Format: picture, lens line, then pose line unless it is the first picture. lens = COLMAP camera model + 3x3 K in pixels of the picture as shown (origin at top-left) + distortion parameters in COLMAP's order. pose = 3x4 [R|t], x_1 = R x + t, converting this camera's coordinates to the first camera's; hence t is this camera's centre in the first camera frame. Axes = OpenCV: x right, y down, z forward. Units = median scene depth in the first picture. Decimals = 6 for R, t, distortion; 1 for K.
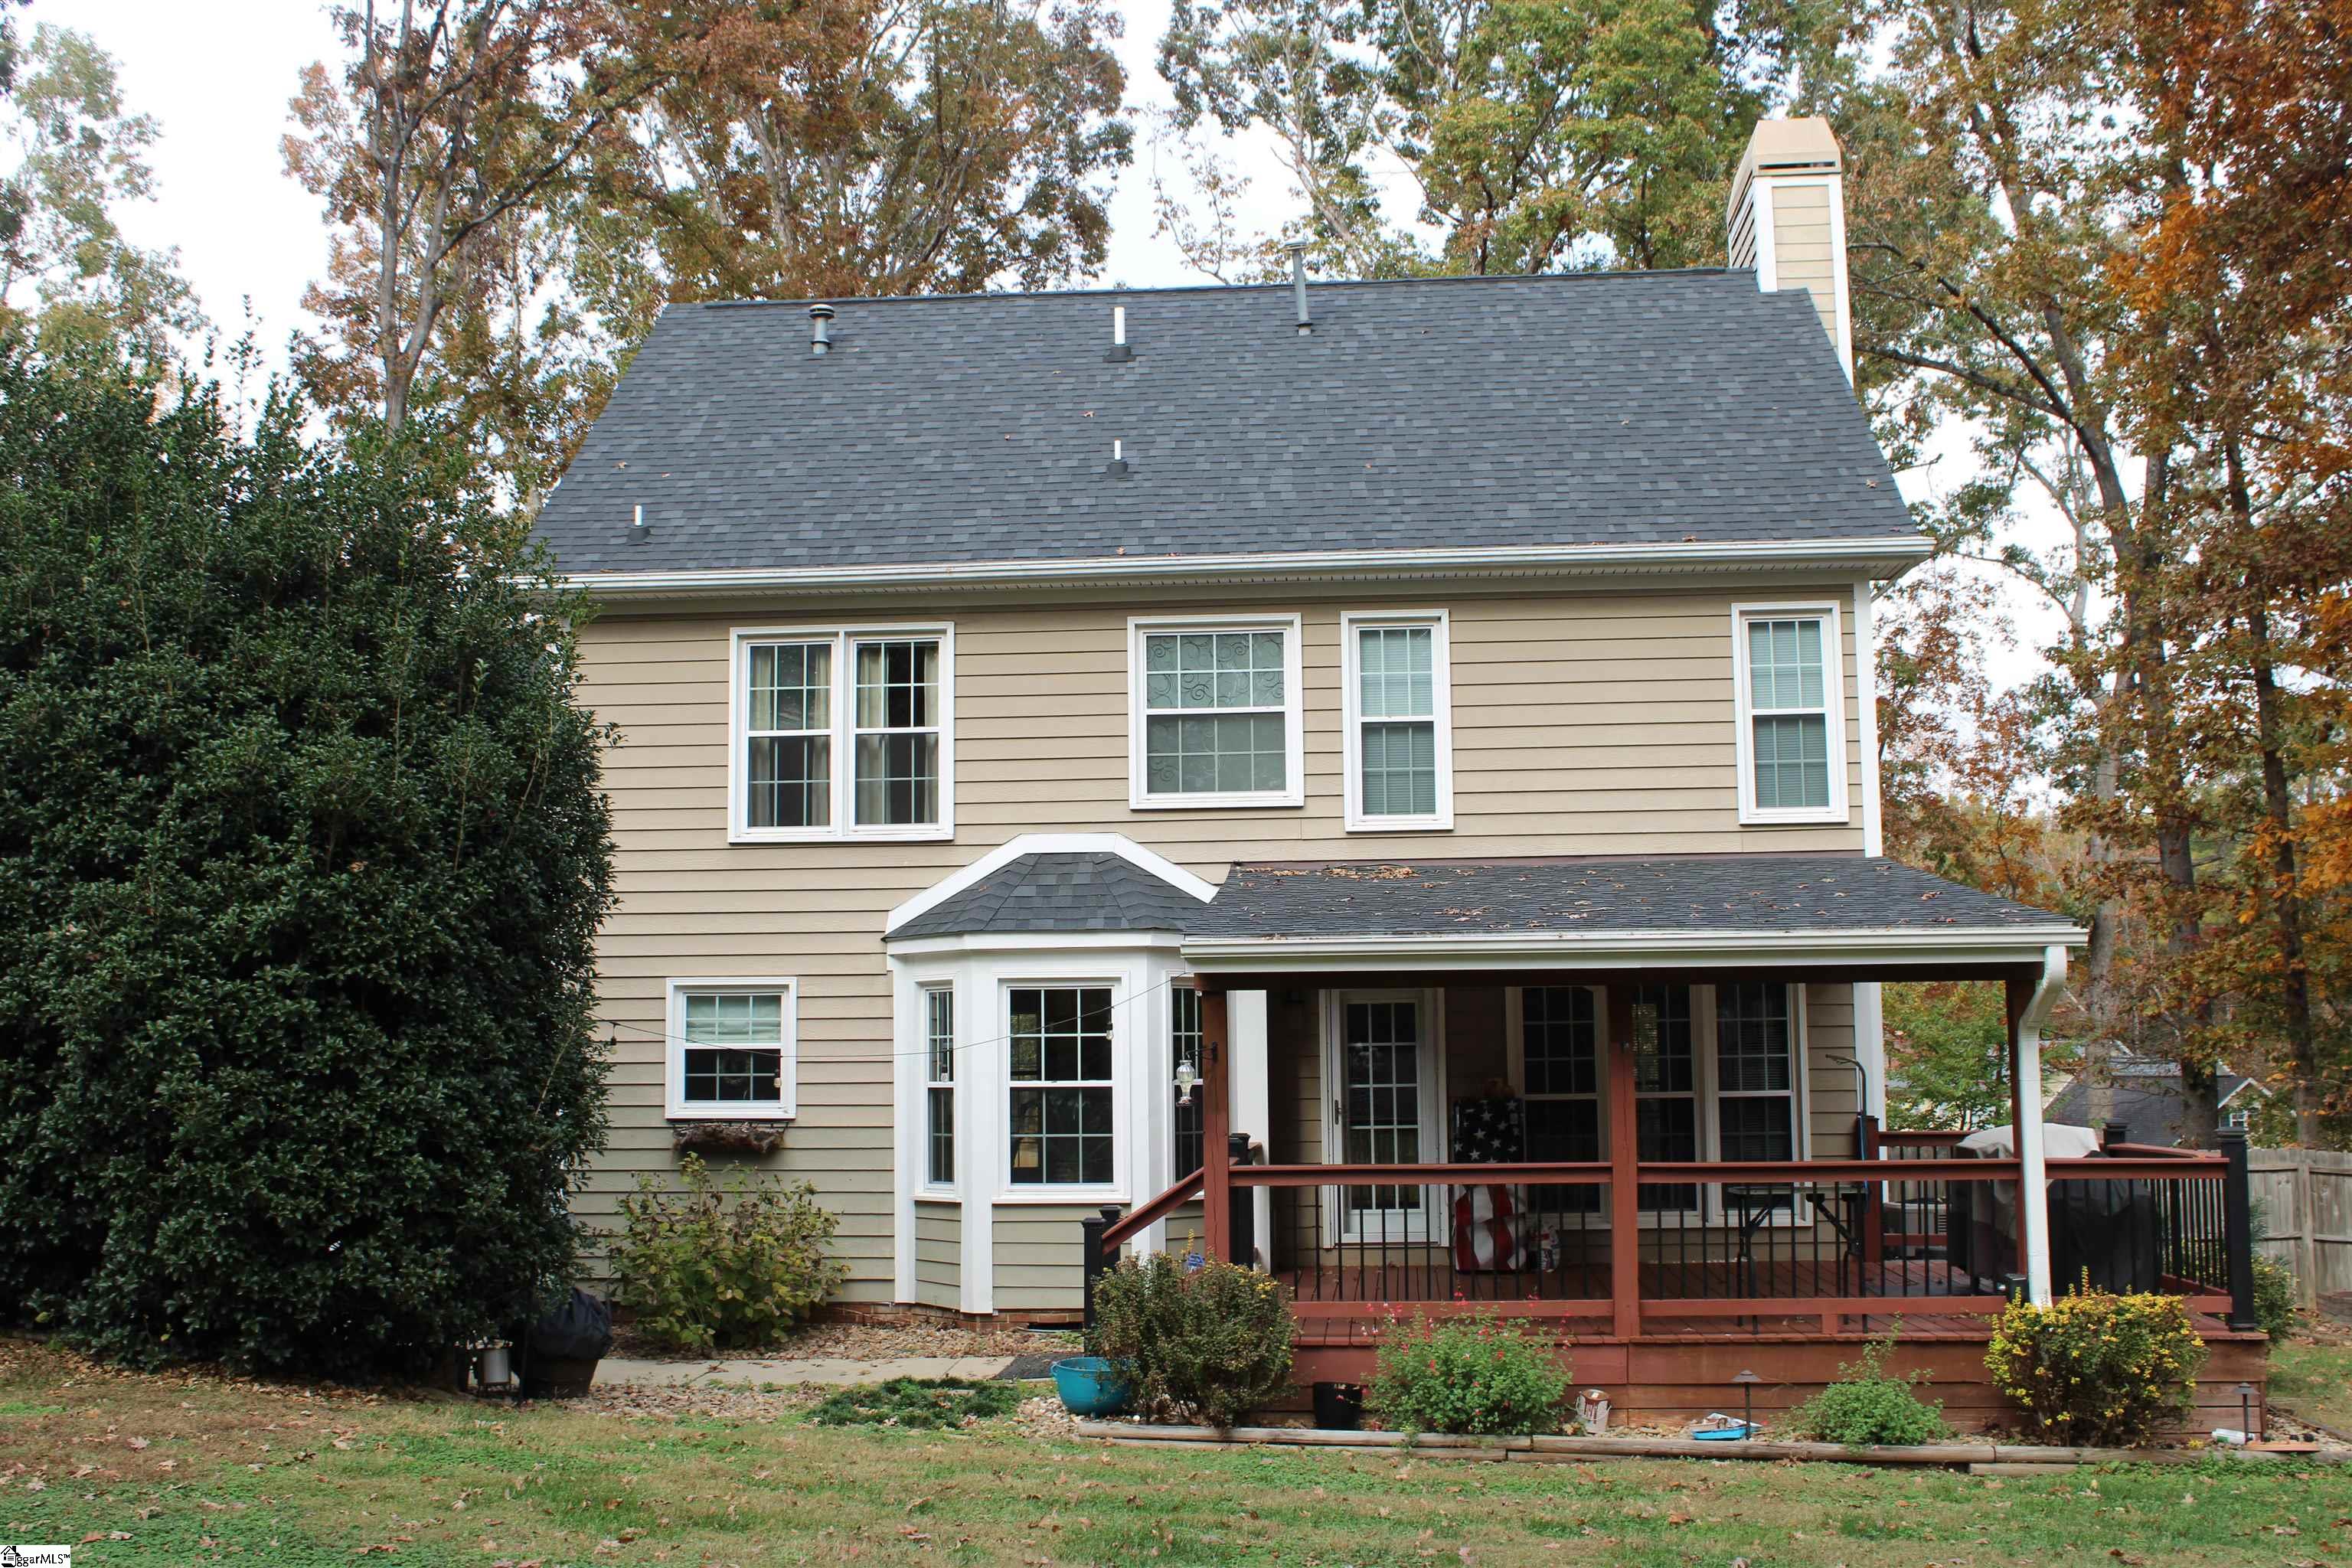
lens RADIAL K [[2441.6, 0, 1176.0], [0, 2441.6, 784.0], [0, 0, 1]] dist [-0.109990, 0.018868]
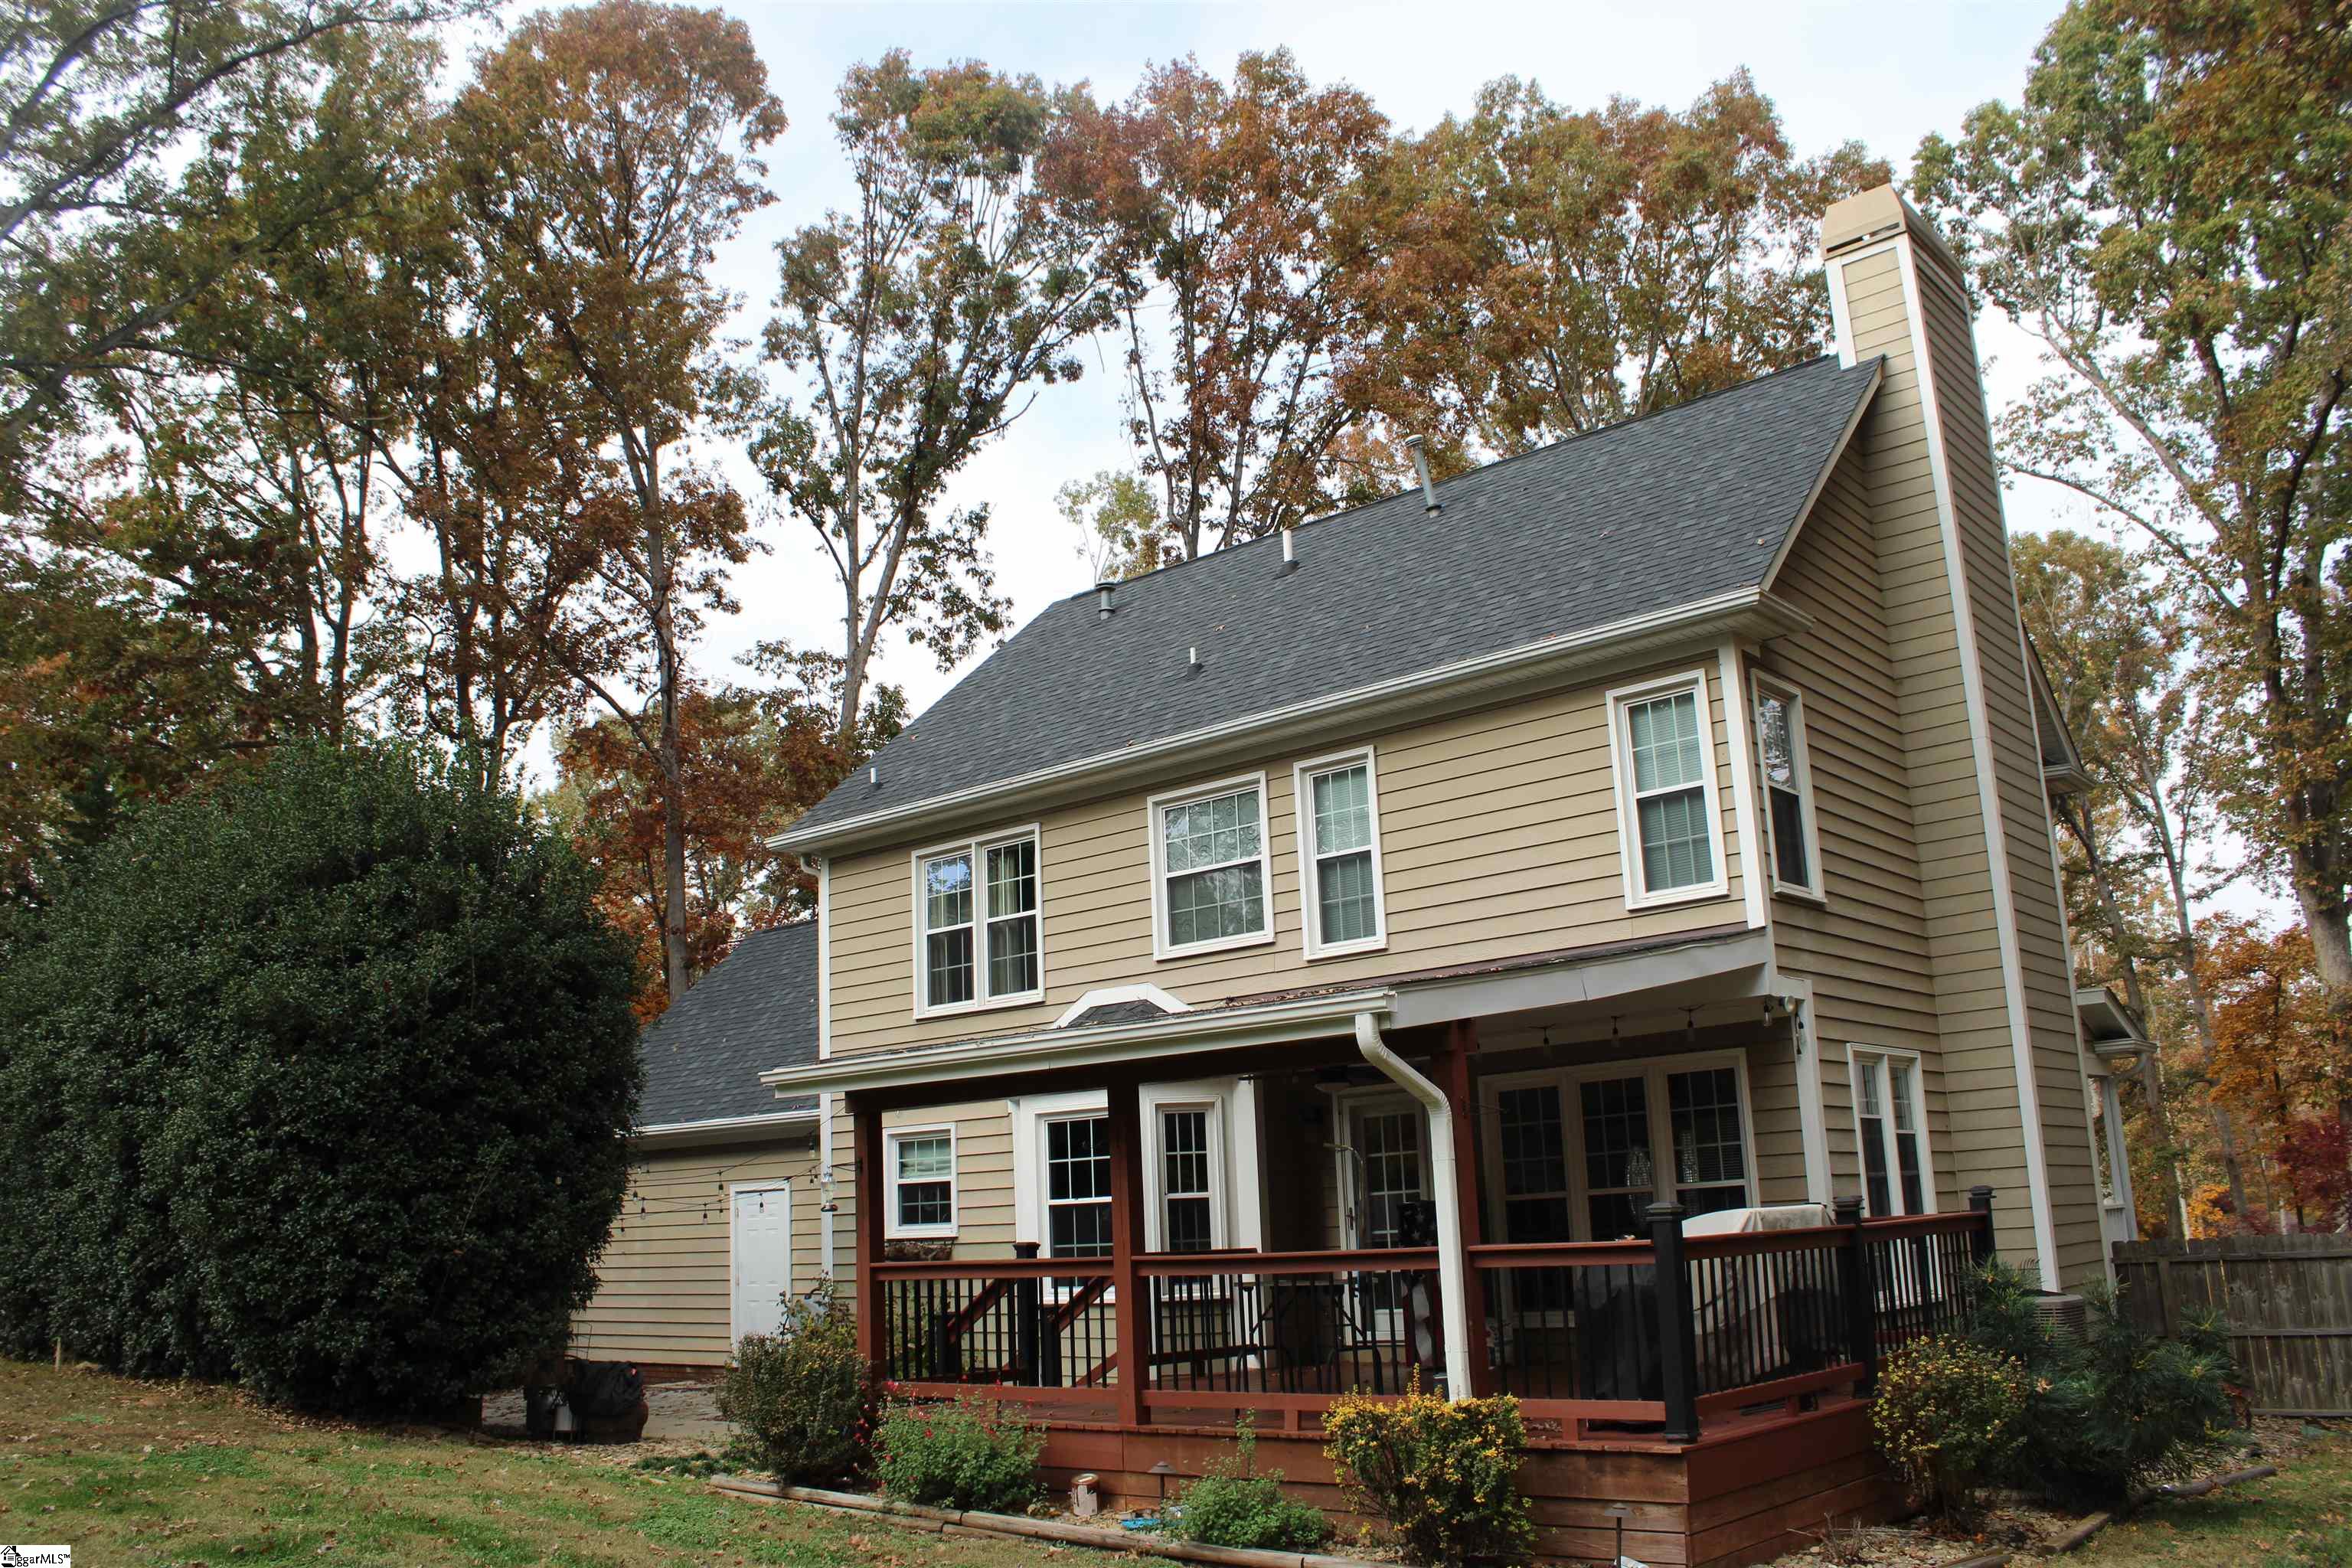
lens RADIAL K [[1982.6, 0, 1176.0], [0, 1982.6, 784.0], [0, 0, 1]] dist [-0.167690, 0.150048]
pose [[0.805719, -0.155499, -0.571521, 0.540668], [0.097559, 0.986585, -0.130893, 0.051396], [0.584208, 0.049706, 0.810081, 0.239884]]
